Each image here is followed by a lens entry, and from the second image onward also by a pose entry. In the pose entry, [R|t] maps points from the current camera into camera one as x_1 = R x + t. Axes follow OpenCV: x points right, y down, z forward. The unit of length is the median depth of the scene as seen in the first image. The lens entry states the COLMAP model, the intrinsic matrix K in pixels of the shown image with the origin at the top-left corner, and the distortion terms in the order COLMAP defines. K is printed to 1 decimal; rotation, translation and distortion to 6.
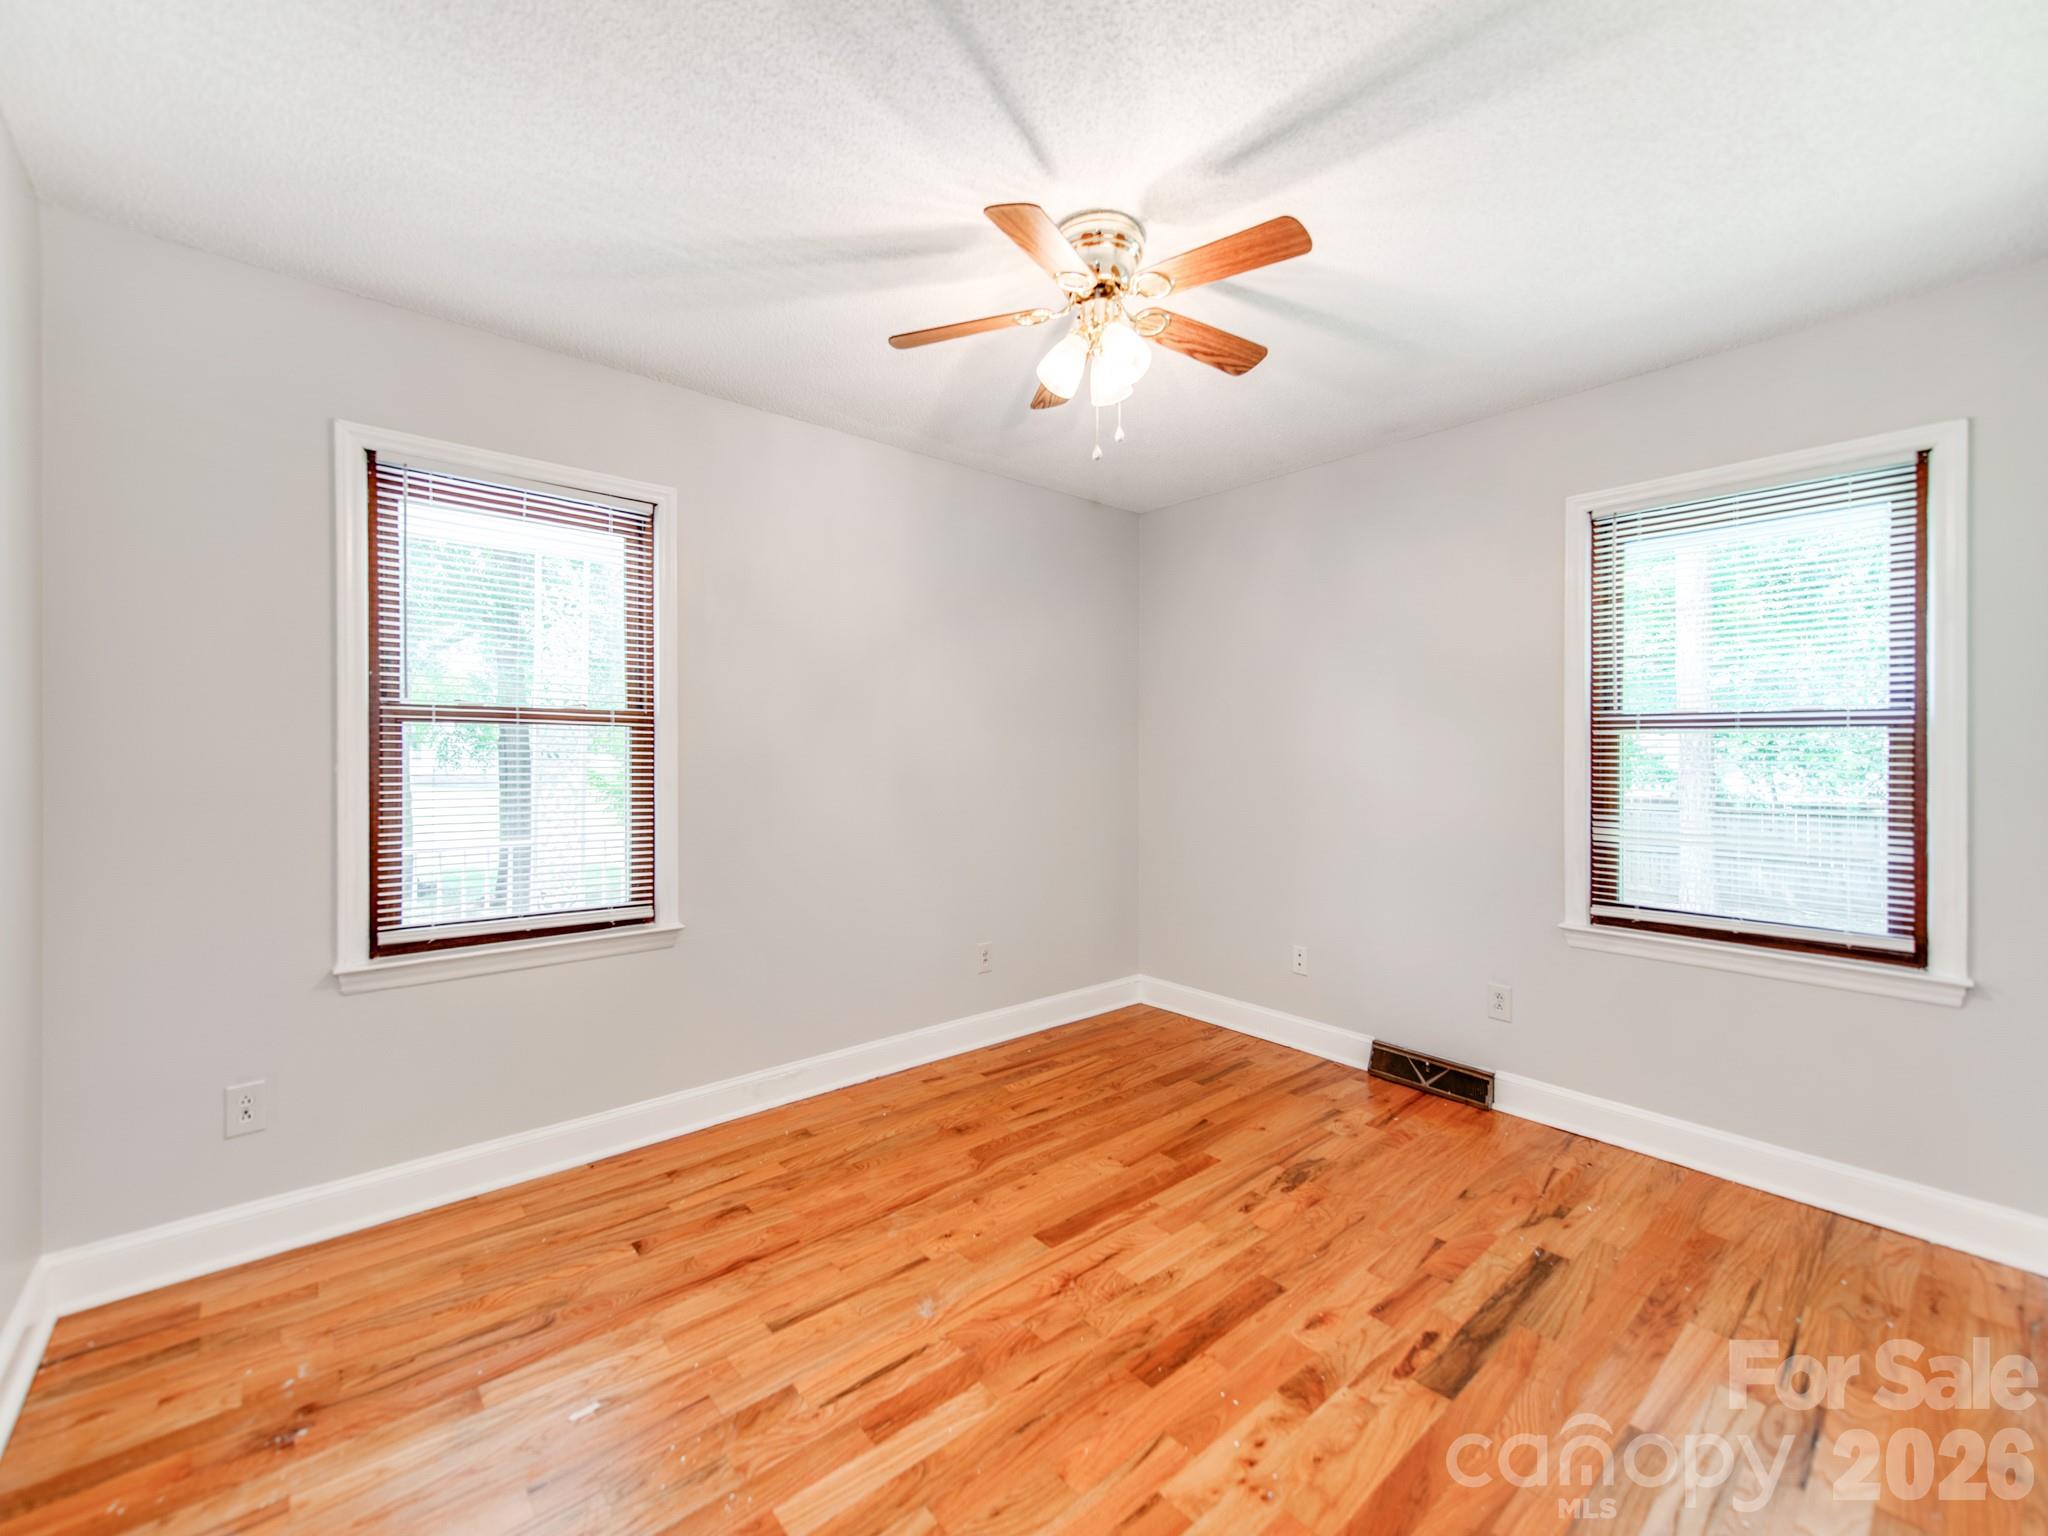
lens RADIAL K [[849.1, 0, 1027.1], [0, 849.1, 756.0], [0, 0, 1]] dist [-0.001205, -0.000180]
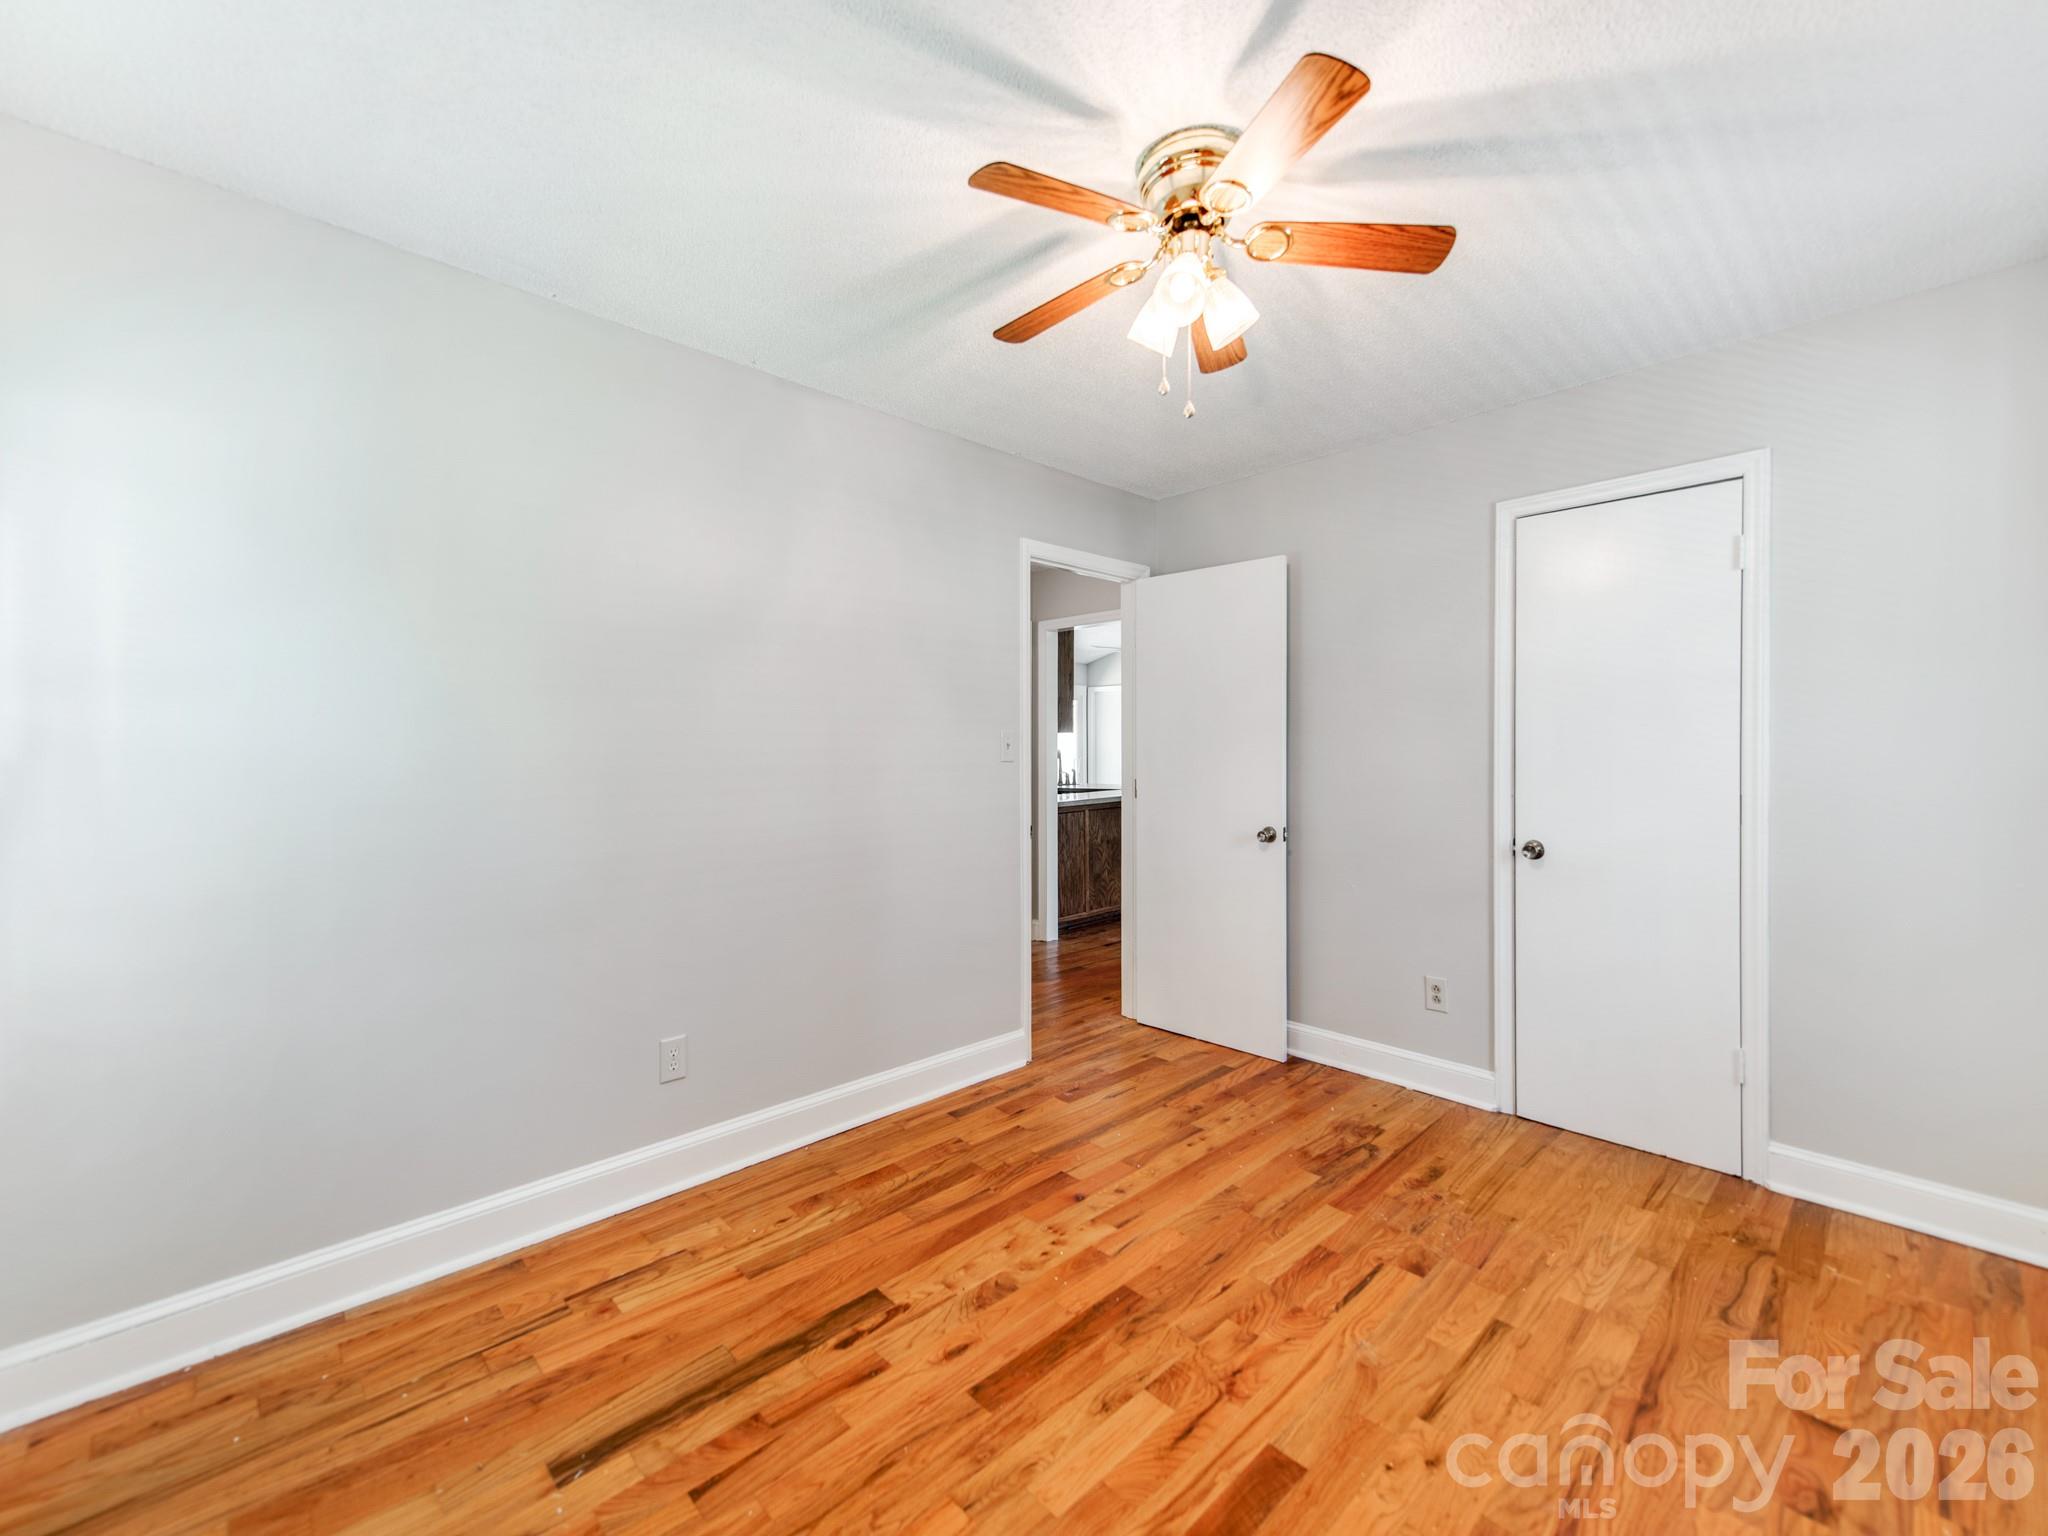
lens RADIAL K [[849.1, 0, 1016.5], [0, 849.1, 754.2], [0, 0, 1]] dist [-0.001205, -0.000180]
pose [[-0.999031, 0.002909, -0.043905, 0.315805], [0.002365, 0.999920, 0.012450, -0.012499], [0.043938, 0.012334, -0.998958, 1.975014]]
